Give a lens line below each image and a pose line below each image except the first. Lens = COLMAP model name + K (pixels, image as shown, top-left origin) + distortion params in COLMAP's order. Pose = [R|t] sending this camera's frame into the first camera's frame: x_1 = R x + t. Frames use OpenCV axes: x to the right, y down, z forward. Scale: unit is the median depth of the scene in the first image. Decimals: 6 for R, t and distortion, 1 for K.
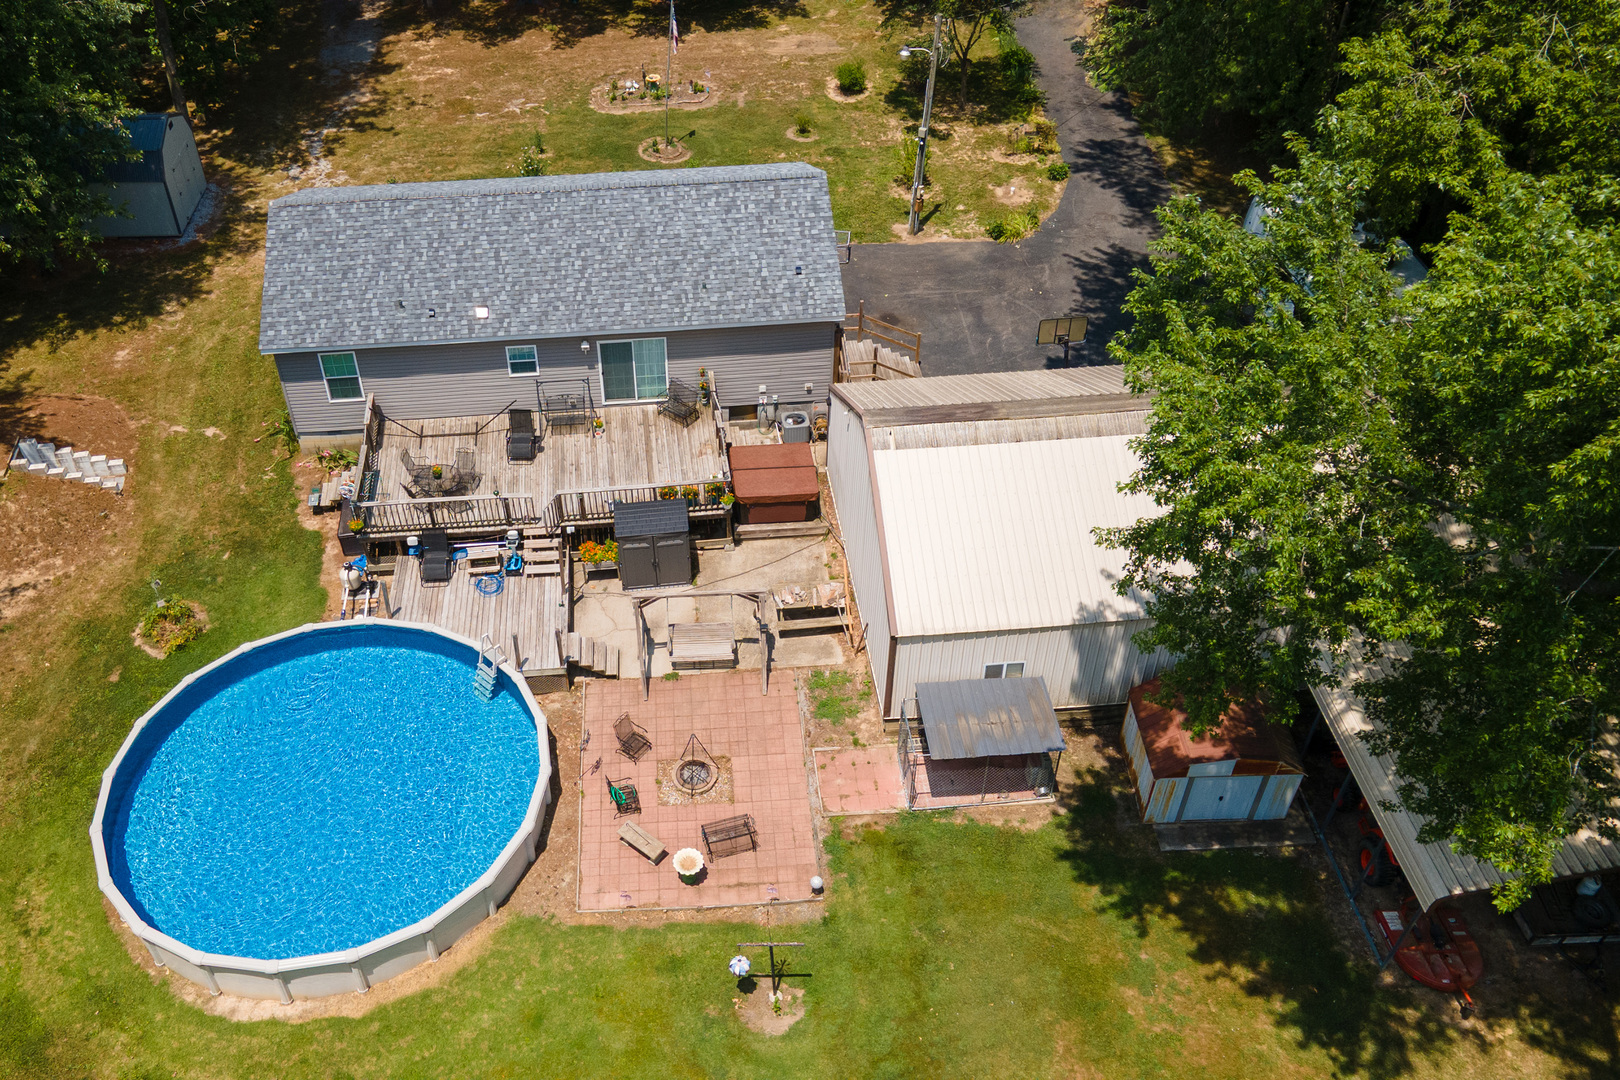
lens RADIAL K [[1380.9, 0, 768.5], [0, 1380.9, 537.0], [0, 0, 1]] dist [-0.007116, 0.070031]
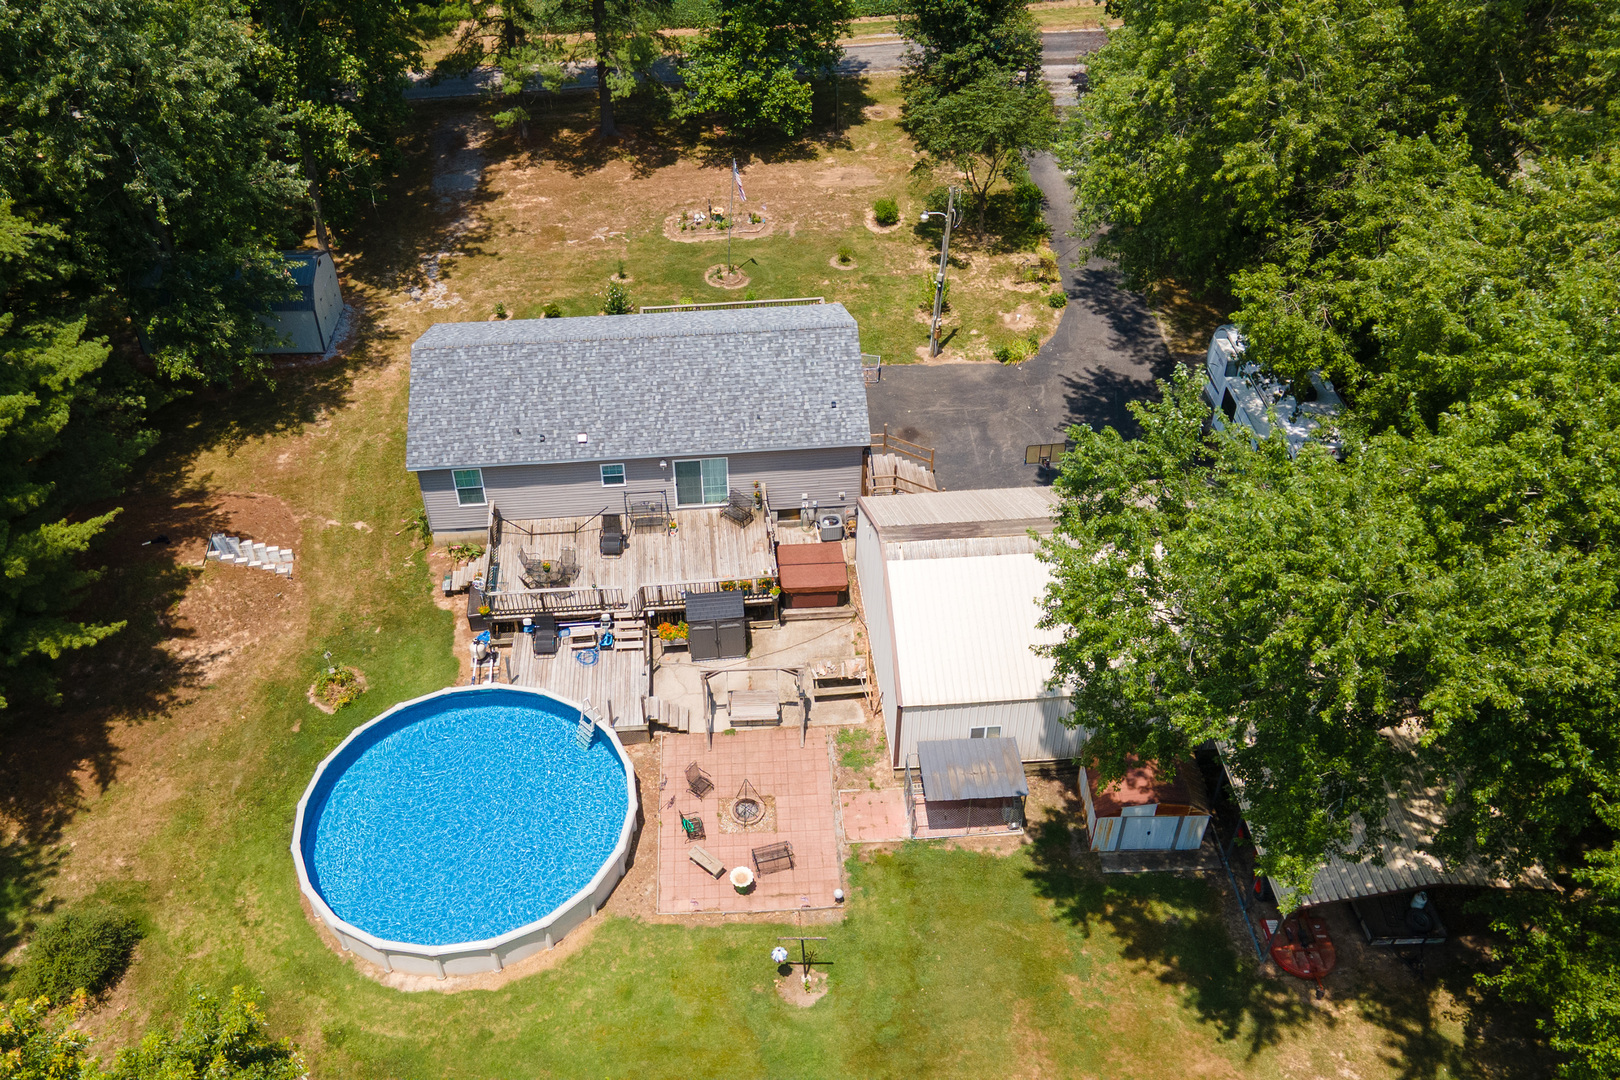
lens RADIAL K [[1373.0, 0, 810.0], [0, 1373.0, 540.0], [0, 0, 1]] dist [0.002586, 0.061701]
pose [[0.999914, 0.009130, -0.009435, 0.013722], [-0.009261, 0.999861, -0.013892, -0.056650], [0.009306, 0.013978, 0.999859, -0.259897]]
